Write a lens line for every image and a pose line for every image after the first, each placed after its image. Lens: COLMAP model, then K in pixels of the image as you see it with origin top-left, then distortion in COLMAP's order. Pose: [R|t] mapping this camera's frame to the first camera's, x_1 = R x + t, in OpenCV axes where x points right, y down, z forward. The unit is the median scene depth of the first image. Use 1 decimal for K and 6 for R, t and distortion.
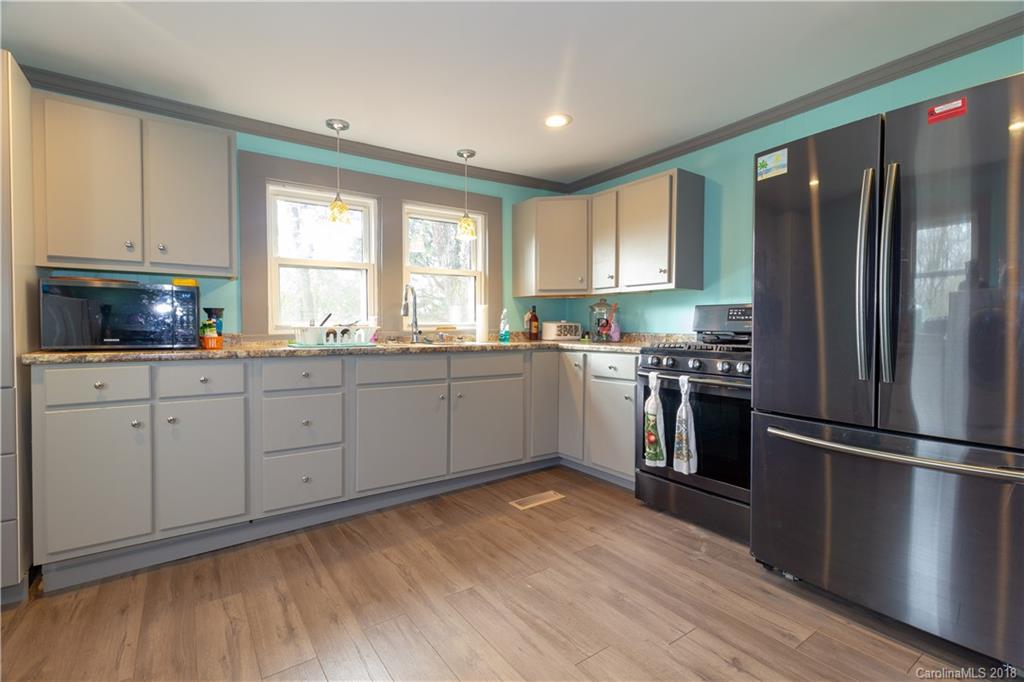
lens RADIAL K [[482.2, 0, 514.0], [0, 482.2, 339.4], [0, 0, 1]] dist [0.000580, 0.000333]
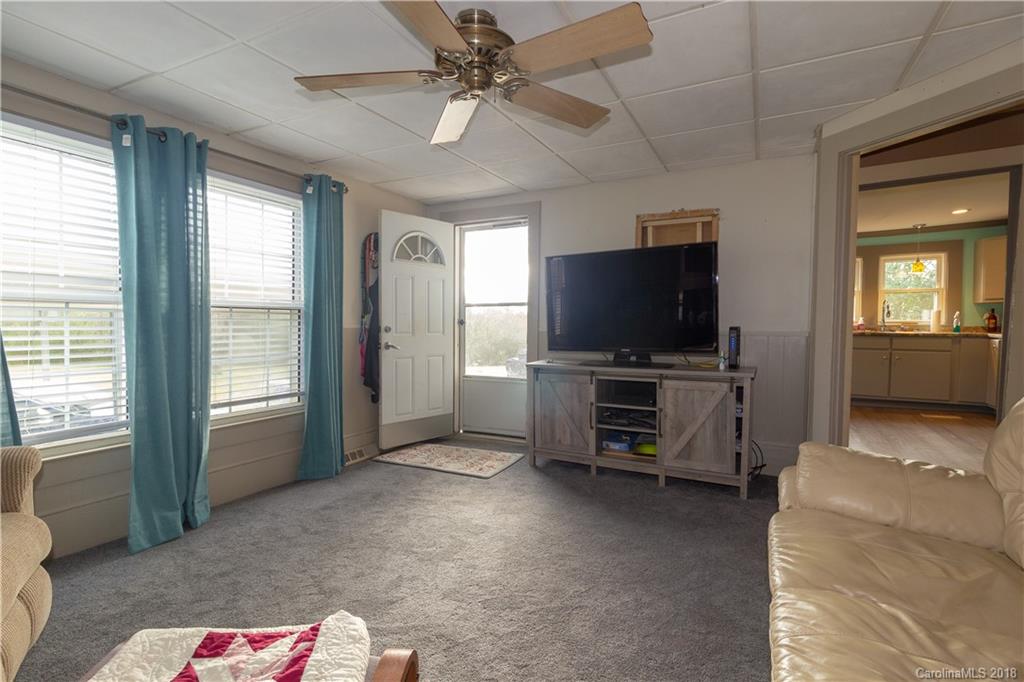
lens RADIAL K [[482.2, 0, 514.0], [0, 482.2, 339.4], [0, 0, 1]] dist [0.000580, 0.000333]
pose [[0.458594, 0.034334, -0.887983, 0.746455], [-0.021757, 0.999388, 0.027405, 0.016518], [0.888380, 0.006752, 0.459060, -1.054424]]
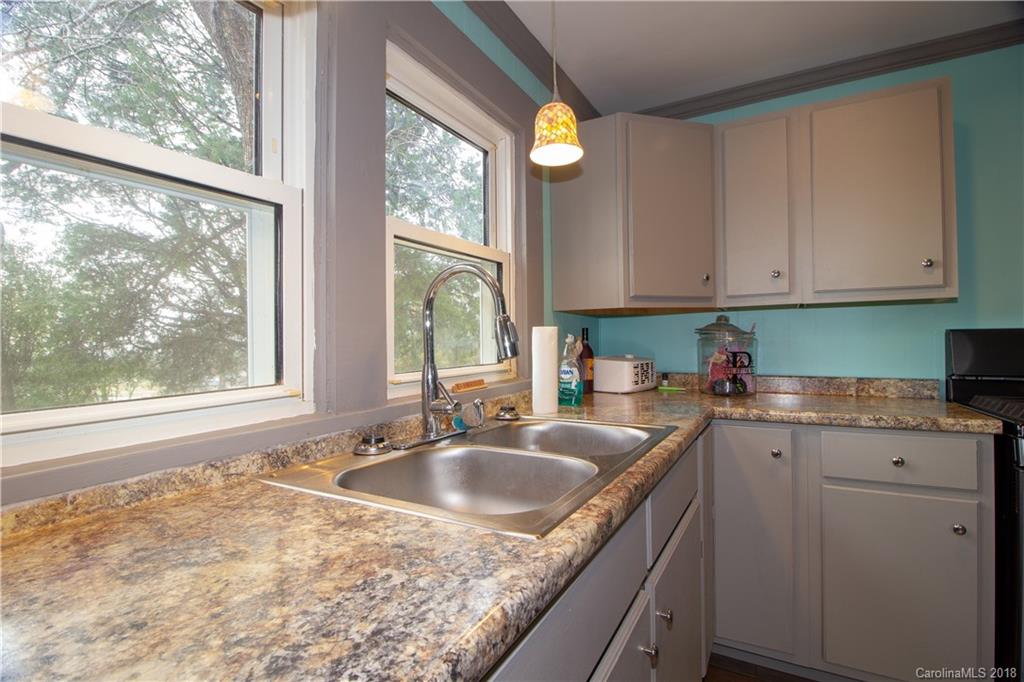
lens RADIAL K [[506.3, 0, 512.0], [0, 506.3, 341.0], [0, 0, 1]] dist [-0.001213, -0.000085]
pose [[0.890650, -0.010559, 0.454568, -0.306153], [0.022802, 0.999510, -0.021460, -0.049469], [-0.454118, 0.029478, 0.890454, 0.606529]]
